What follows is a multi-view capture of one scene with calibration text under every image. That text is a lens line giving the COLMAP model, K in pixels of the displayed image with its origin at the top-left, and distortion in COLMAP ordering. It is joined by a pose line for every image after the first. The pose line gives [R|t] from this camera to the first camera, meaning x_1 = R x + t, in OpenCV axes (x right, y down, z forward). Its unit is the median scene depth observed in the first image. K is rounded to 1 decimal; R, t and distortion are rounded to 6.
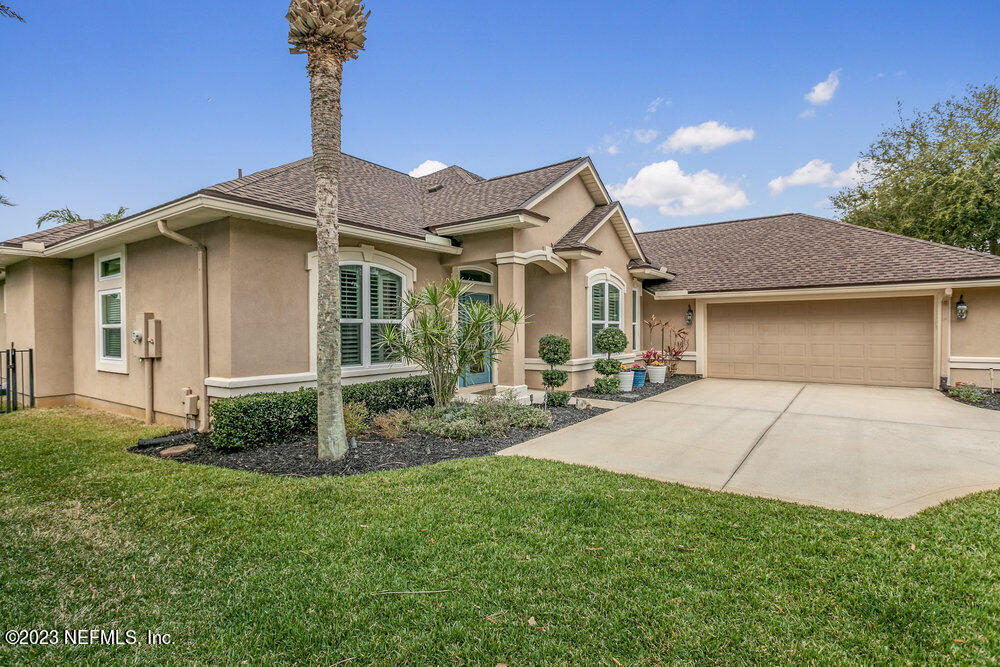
lens RADIAL K [[478.3, 0, 501.1], [0, 478.3, 346.0], [0, 0, 1]] dist [0.000213, 0.000045]
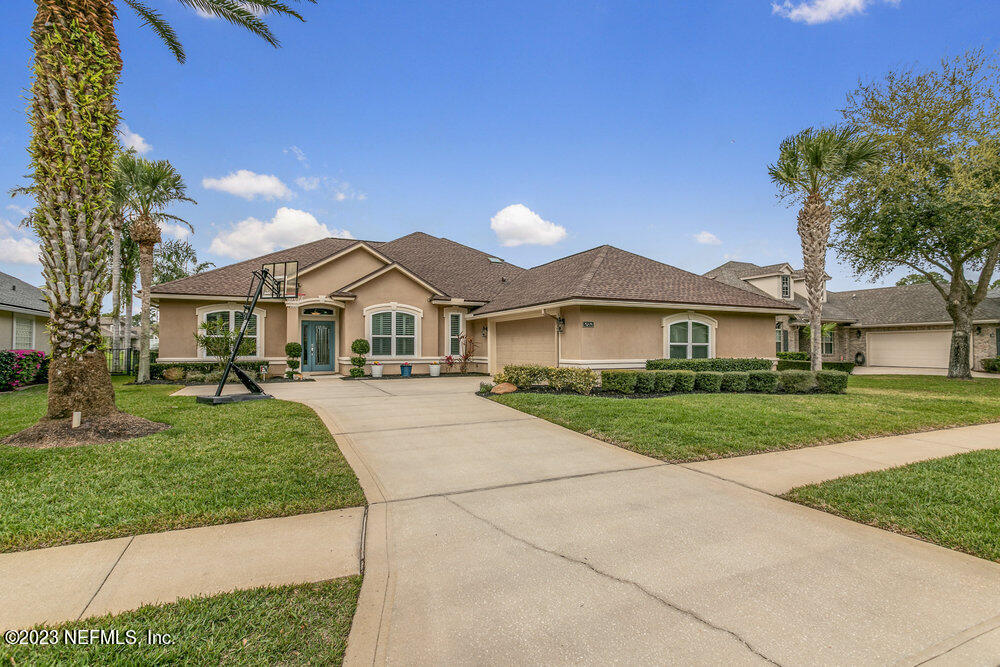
lens RADIAL K [[478.3, 0, 501.1], [0, 478.3, 346.0], [0, 0, 1]] dist [0.000213, 0.000045]
pose [[0.874499, 0.003225, -0.485017, 1.458746], [-0.018540, 0.999469, -0.026783, 0.022169], [0.484673, 0.032414, 0.874095, -0.252758]]
